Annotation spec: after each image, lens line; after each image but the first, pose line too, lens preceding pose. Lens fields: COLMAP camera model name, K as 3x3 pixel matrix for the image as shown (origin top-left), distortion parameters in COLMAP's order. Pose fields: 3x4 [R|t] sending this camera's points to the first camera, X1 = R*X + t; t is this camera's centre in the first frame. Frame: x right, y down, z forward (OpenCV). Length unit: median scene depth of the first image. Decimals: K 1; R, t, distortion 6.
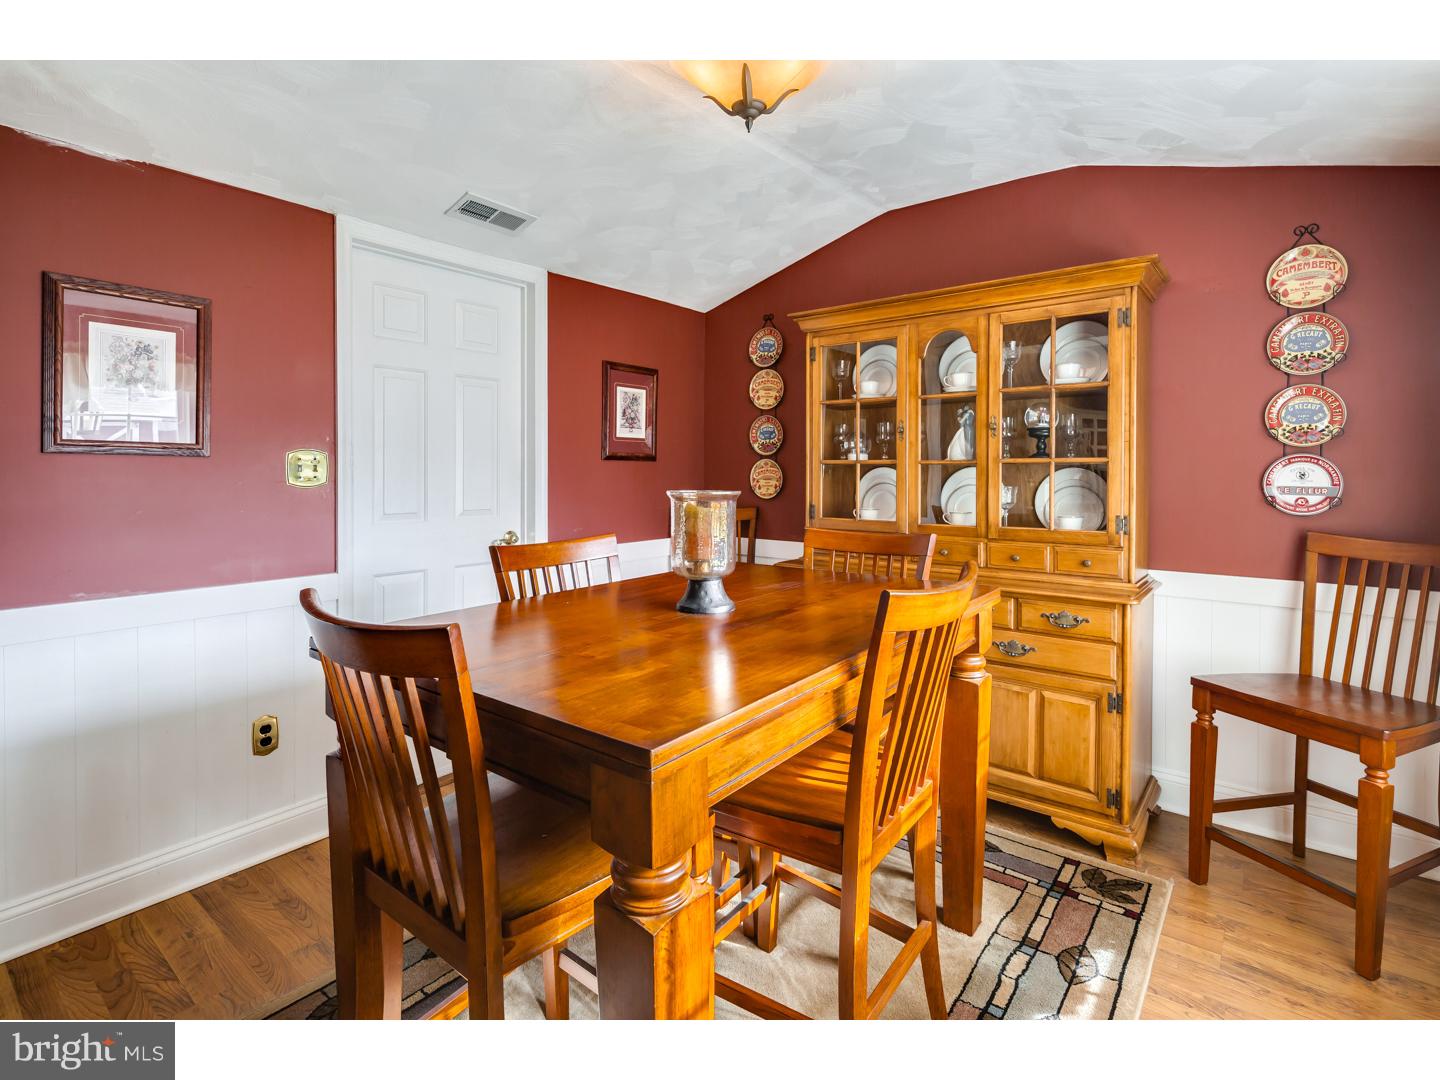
lens RADIAL K [[706.2, 0, 717.1], [0, 706.2, 481.1], [0, 0, 1]] dist [0.001657, -0.001406]
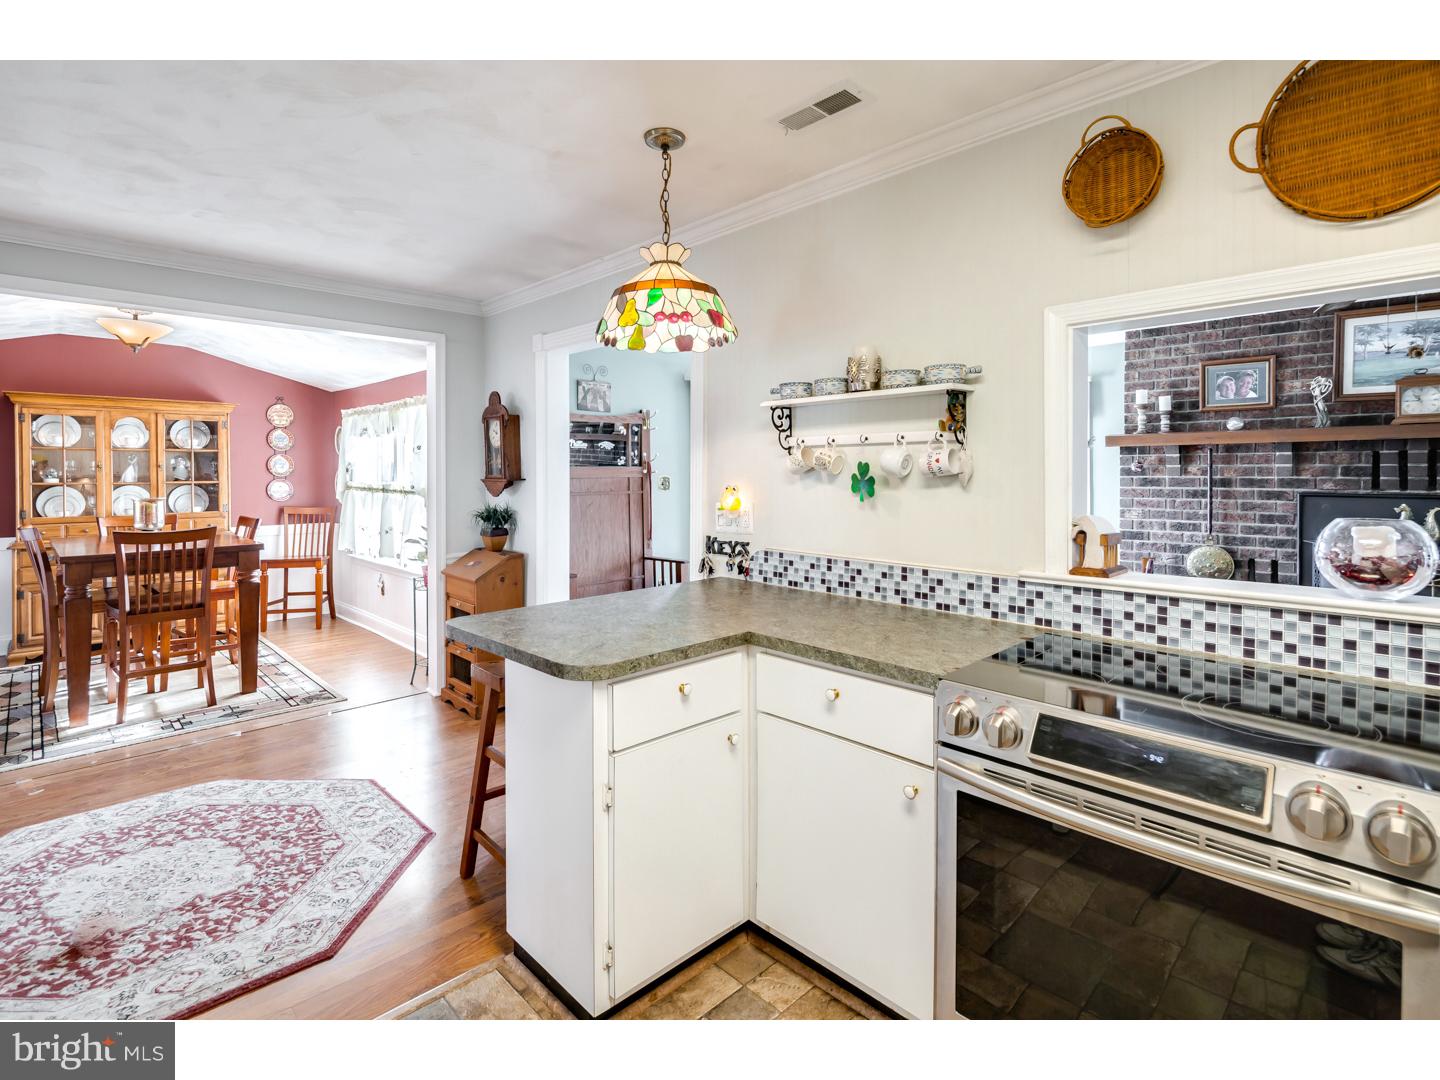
lens RADIAL K [[706.2, 0, 717.1], [0, 706.2, 481.1], [0, 0, 1]] dist [0.001657, -0.001406]
pose [[0.132056, -0.012288, 0.991166, -1.709096], [0.017139, 0.999802, 0.010111, -0.029454], [-0.991094, 0.015652, 0.132240, -1.077031]]
